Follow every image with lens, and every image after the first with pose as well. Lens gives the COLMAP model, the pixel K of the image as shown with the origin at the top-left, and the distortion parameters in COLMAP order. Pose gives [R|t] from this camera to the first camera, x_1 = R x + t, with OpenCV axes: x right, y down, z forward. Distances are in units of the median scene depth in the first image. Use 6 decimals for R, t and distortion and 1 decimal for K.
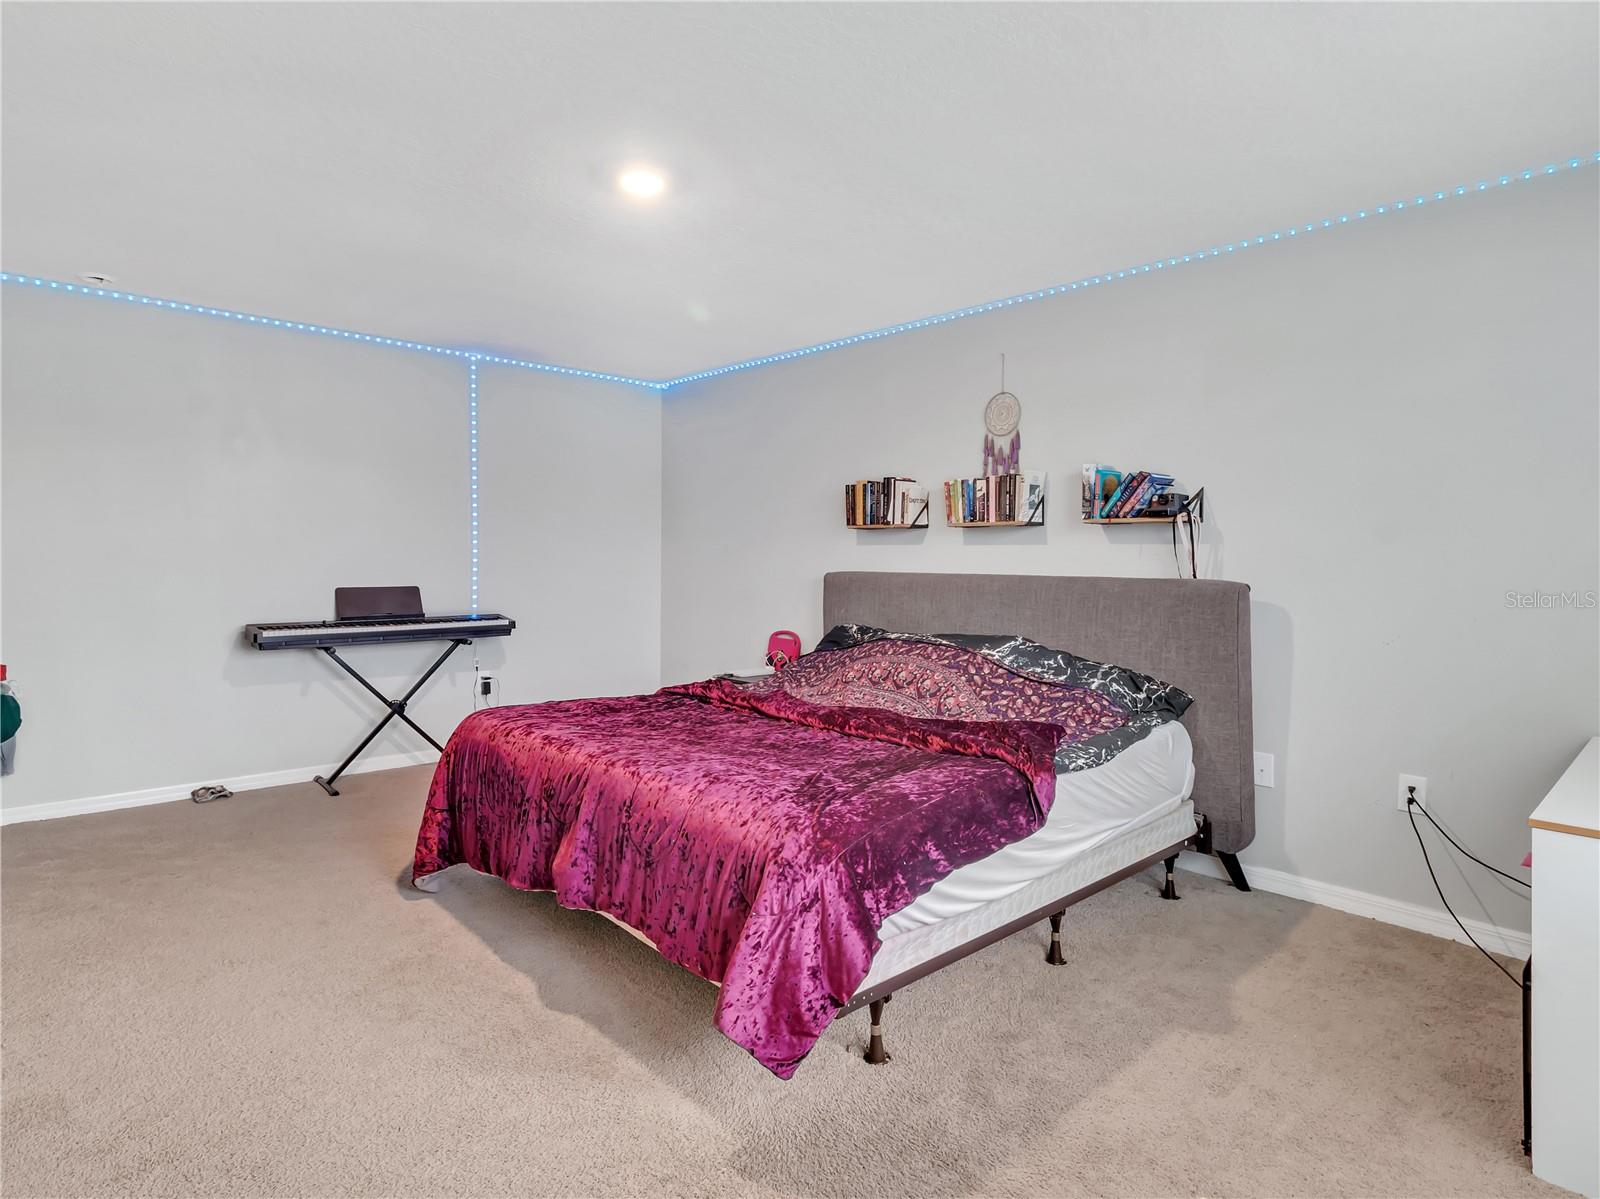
lens RADIAL K [[843.8, 0, 807.7], [0, 843.8, 588.7], [0, 0, 1]] dist [-0.001255, 0.001178]
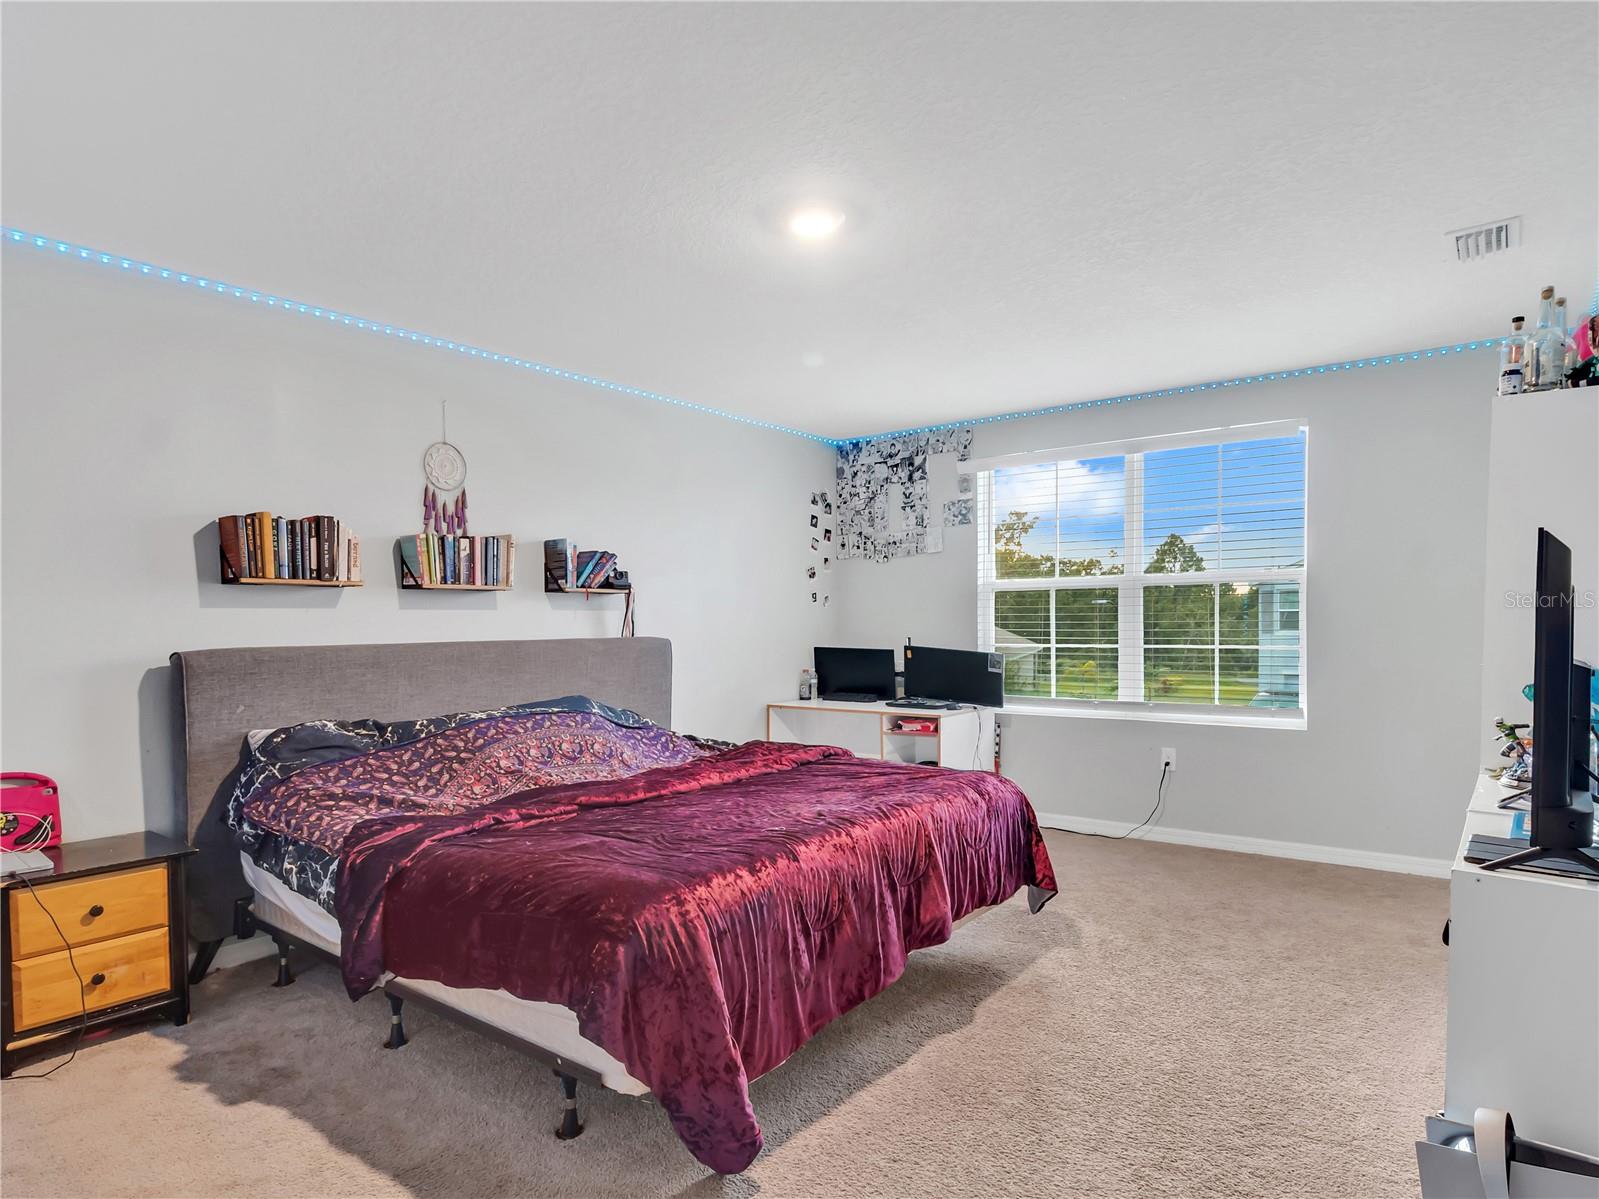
lens RADIAL K [[986.6, 0, 799.5], [0, 986.6, 599.5], [0, 0, 1]] dist [0.002692, 0.000454]
pose [[-0.171915, 0.009213, 0.985069, -0.919038], [0.038500, 0.999255, -0.002627, -0.046120], [-0.984359, 0.037474, -0.172142, 0.830547]]
